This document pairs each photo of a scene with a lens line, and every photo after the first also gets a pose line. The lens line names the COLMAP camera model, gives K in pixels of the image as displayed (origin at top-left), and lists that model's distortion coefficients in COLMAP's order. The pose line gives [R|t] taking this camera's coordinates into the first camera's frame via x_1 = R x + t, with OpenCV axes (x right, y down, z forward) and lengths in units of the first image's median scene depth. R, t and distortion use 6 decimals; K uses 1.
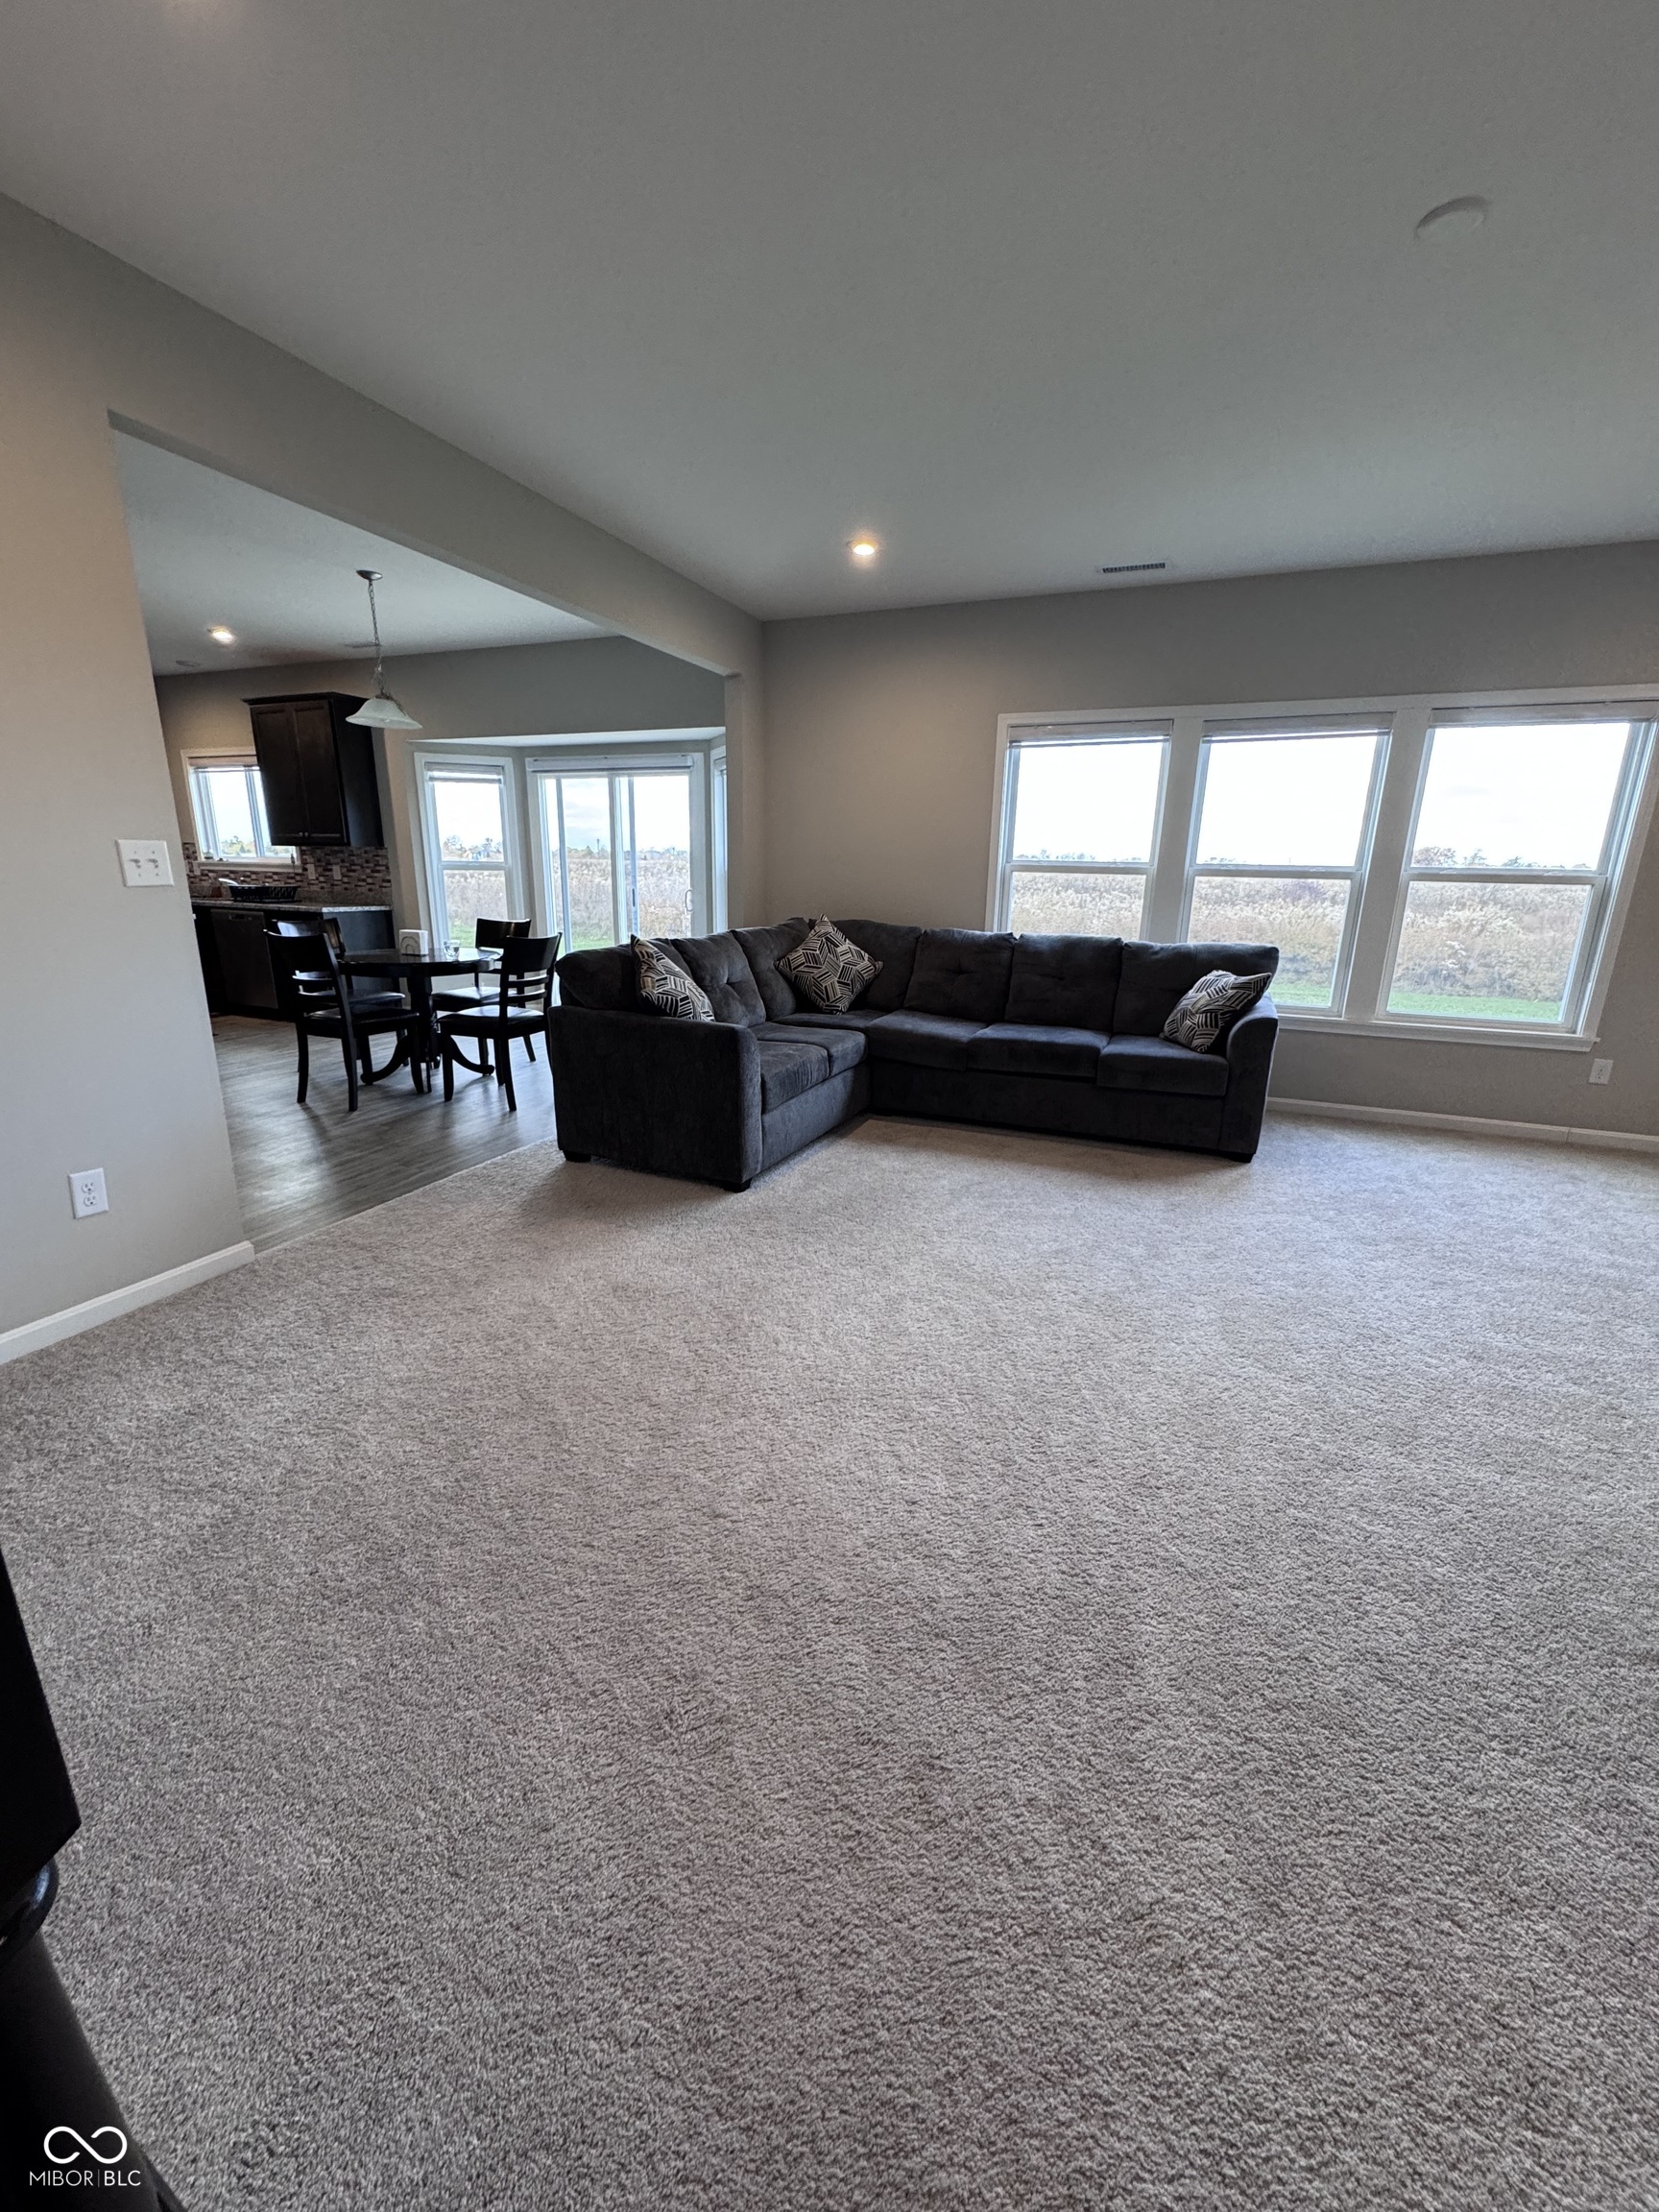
lens RADIAL K [[884.4, 0, 831.1], [0, 884.4, 1108.3], [0, 0, 1]] dist [-0.000677, 0.000136]
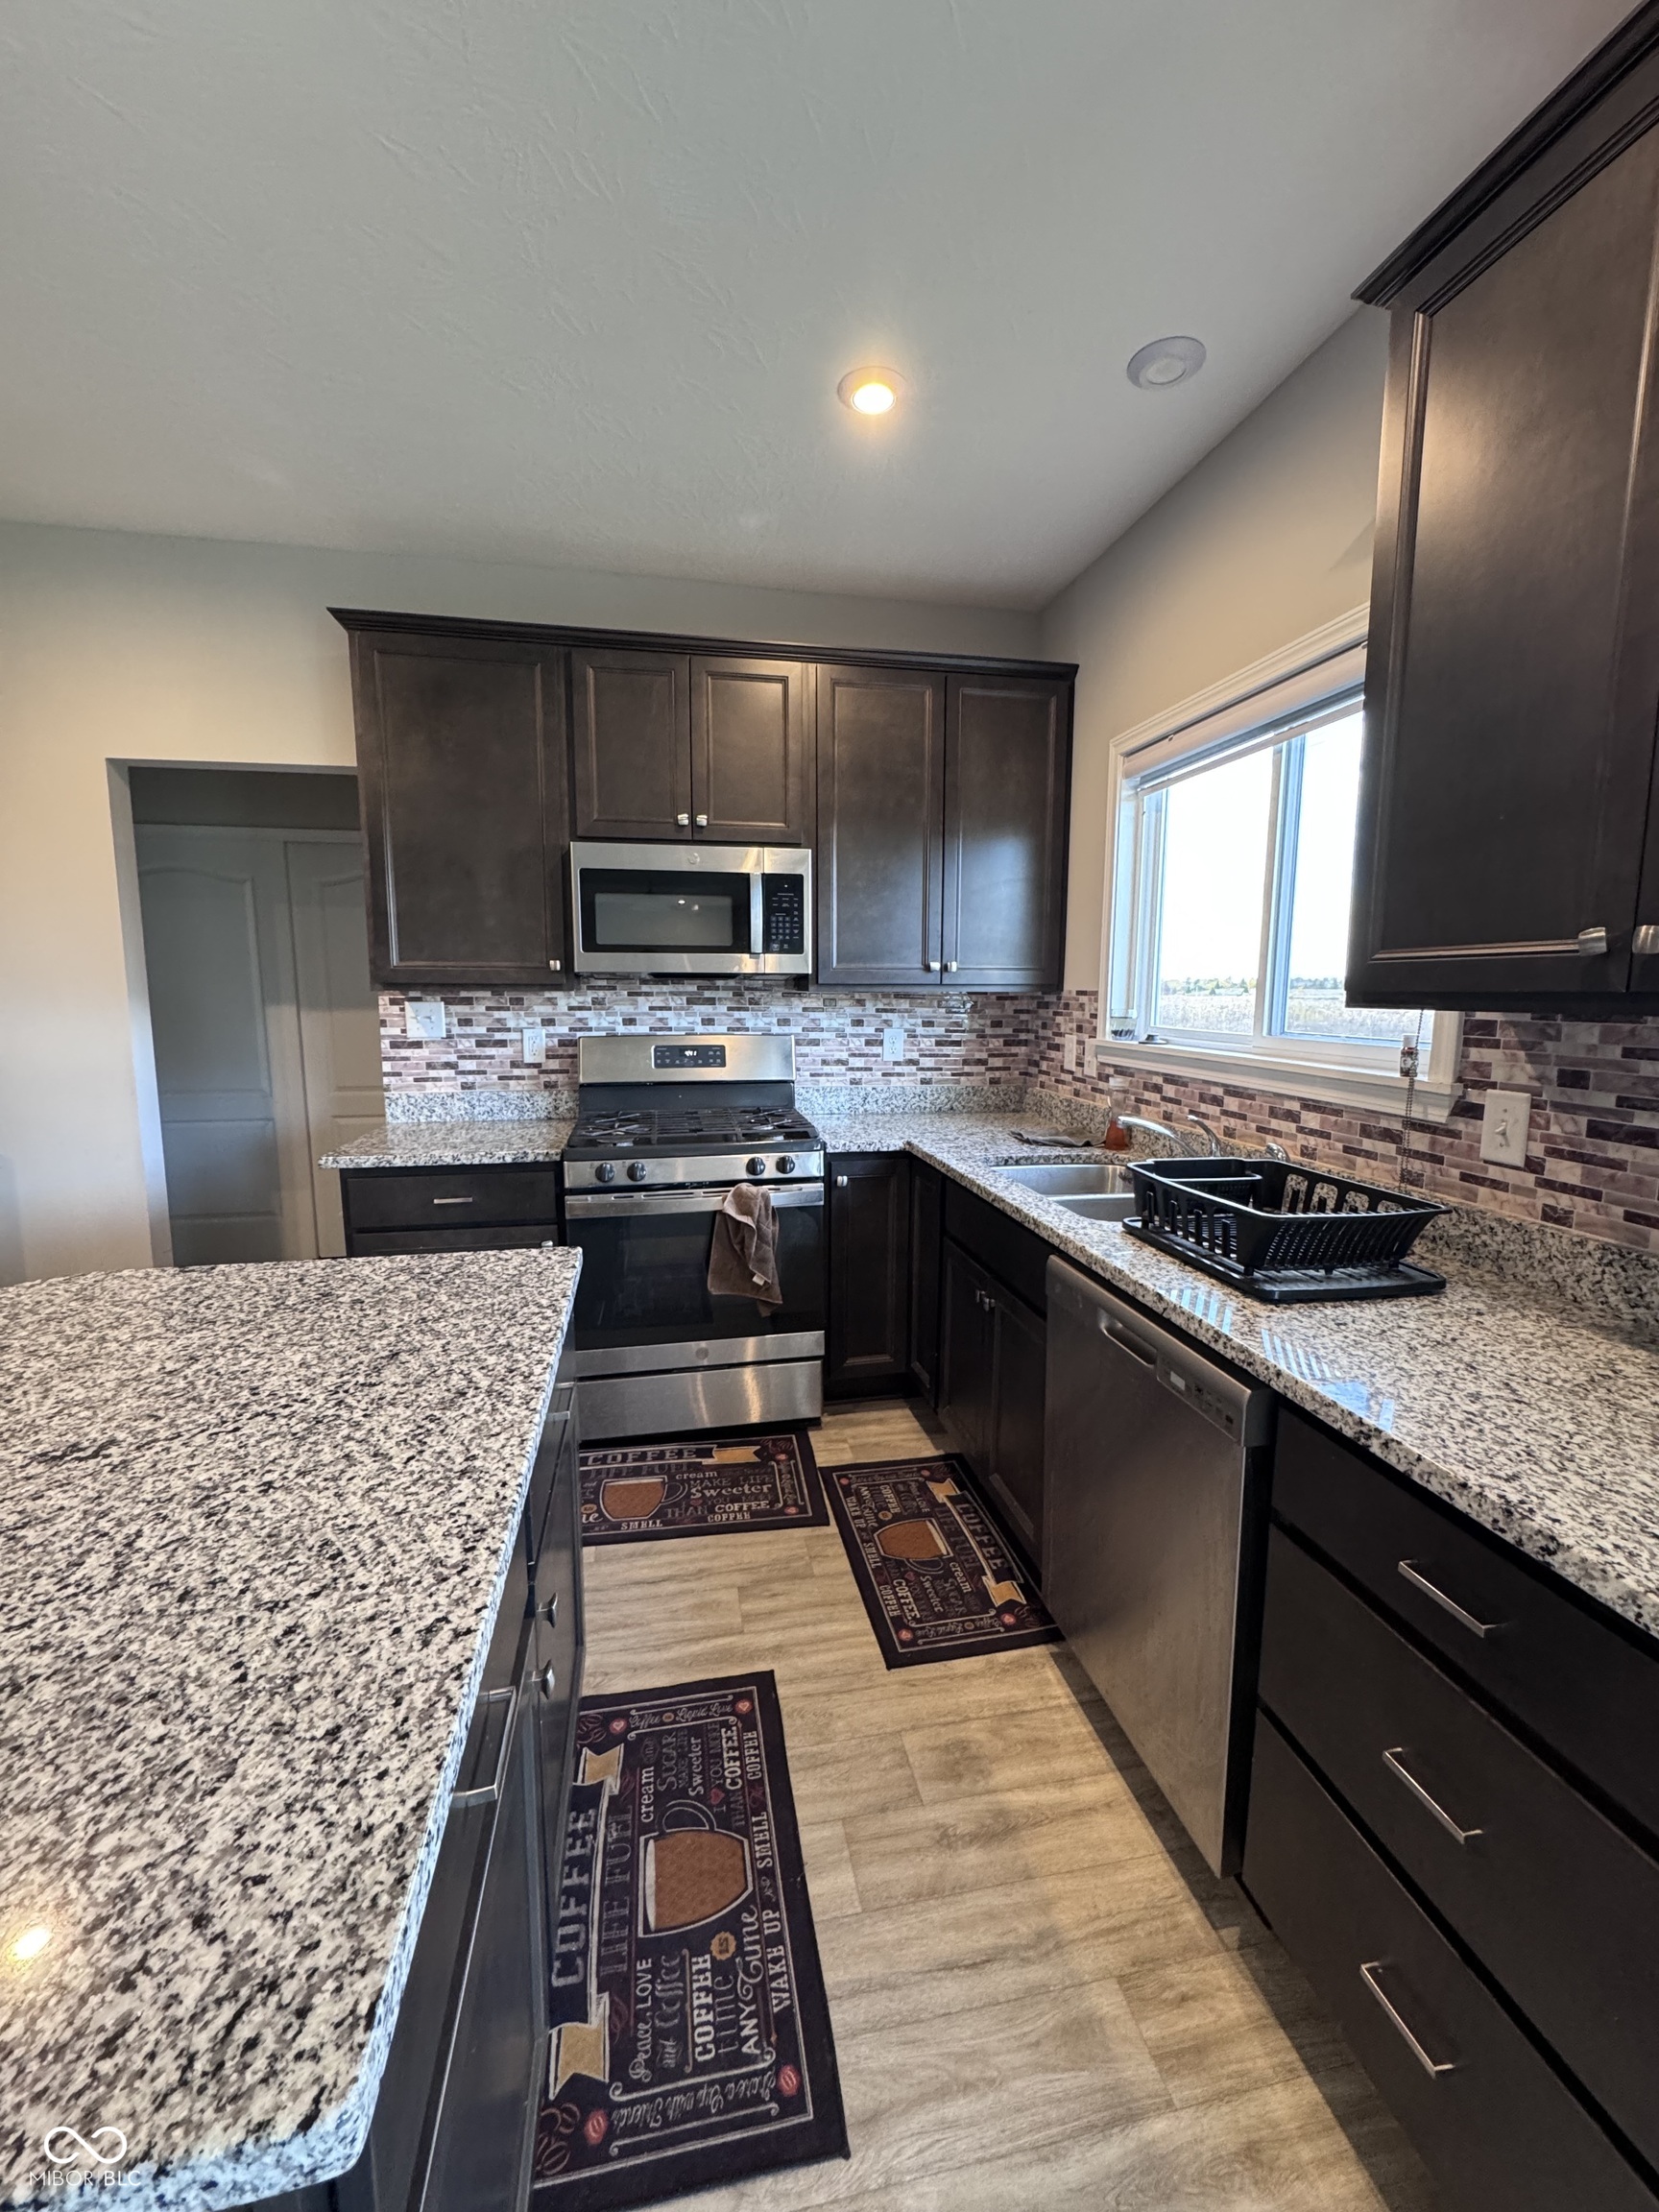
lens RADIAL K [[884.4, 0, 828.1], [0, 884.4, 1103.4], [0, 0, 1]] dist [-0.000677, 0.000136]
pose [[0.588739, 0.096300, -0.802567, -0.511147], [-0.220085, 0.974464, -0.044522, -0.226045], [0.777785, 0.202844, 0.594899, 0.740201]]
